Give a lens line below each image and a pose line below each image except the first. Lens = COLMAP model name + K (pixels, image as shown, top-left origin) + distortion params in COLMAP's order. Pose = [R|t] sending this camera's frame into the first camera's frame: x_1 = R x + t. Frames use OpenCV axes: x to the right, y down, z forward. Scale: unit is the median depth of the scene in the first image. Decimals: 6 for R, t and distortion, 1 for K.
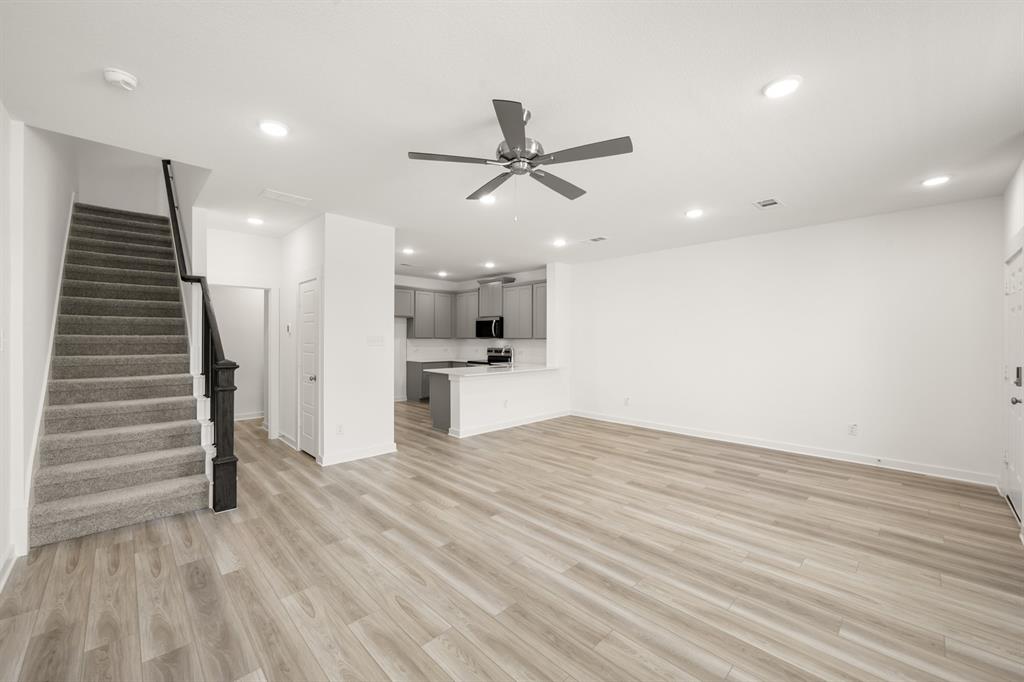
lens RADIAL K [[402.7, 0, 513.0], [0, 402.7, 336.8], [0, 0, 1]] dist [0.002529, -0.000431]
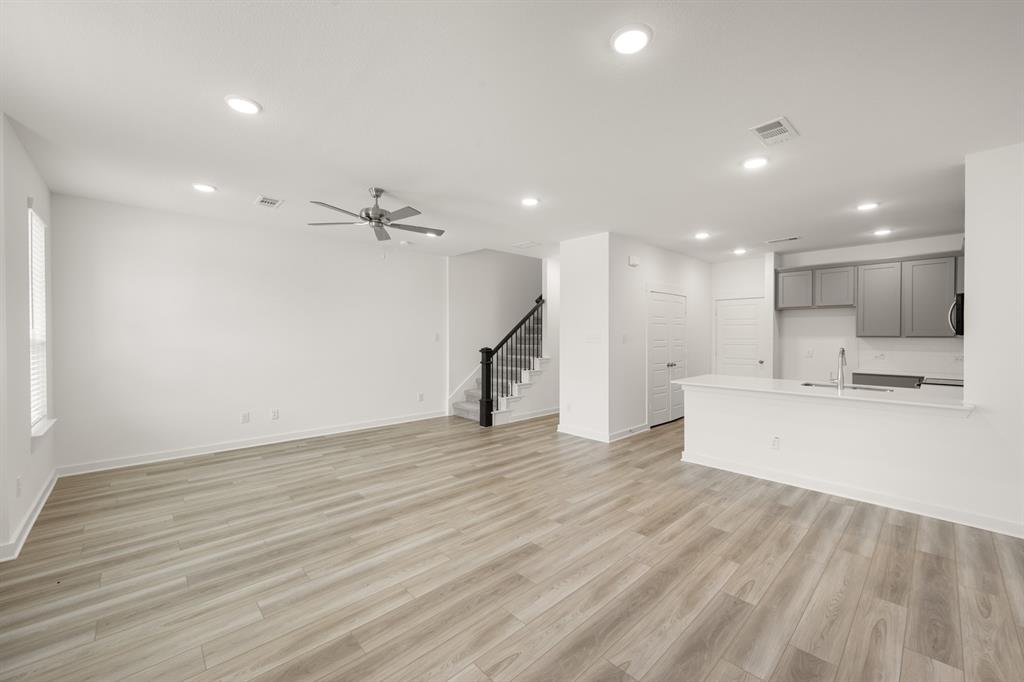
lens RADIAL K [[402.7, 0, 515.1], [0, 402.7, 338.2], [0, 0, 1]] dist [0.002529, -0.000431]
pose [[-0.016825, 0.004372, -0.999849, 1.005611], [0.001236, 0.999990, 0.004352, 0.005315], [0.999858, -0.001162, -0.016830, 1.010867]]
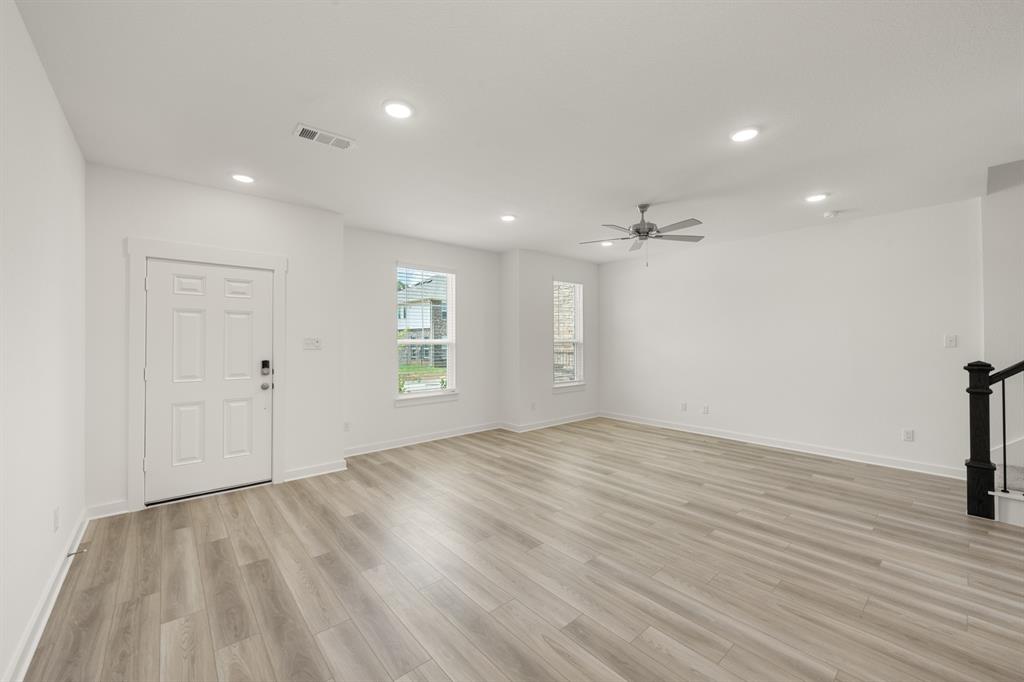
lens RADIAL K [[402.7, 0, 513.9], [0, 402.7, 339.2], [0, 0, 1]] dist [0.002529, -0.000431]
pose [[-0.998307, -0.000263, 0.058160, 0.295527], [-0.000653, 0.999977, -0.006689, 0.010134], [-0.058157, -0.006715, -0.998285, 1.758796]]
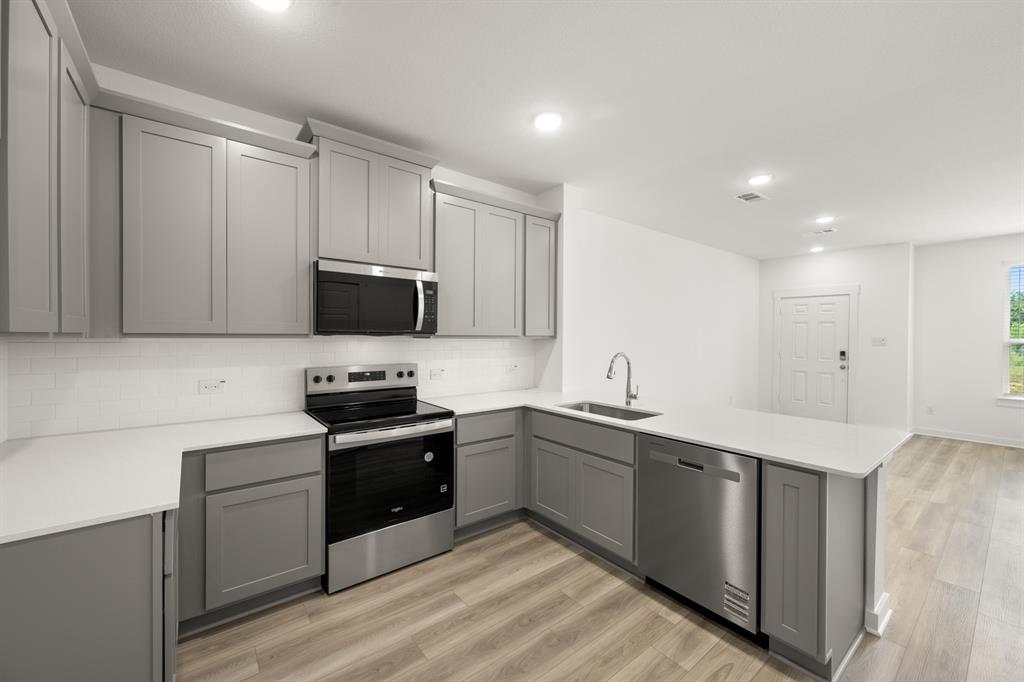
lens RADIAL K [[402.7, 0, 514.7], [0, 402.7, 339.3], [0, 0, 1]] dist [0.002529, -0.000431]
pose [[0.104133, -0.009152, 0.994521, -0.786379], [-0.009097, 0.999907, 0.010154, 0.005187], [-0.994522, -0.010104, 0.104040, 1.934476]]
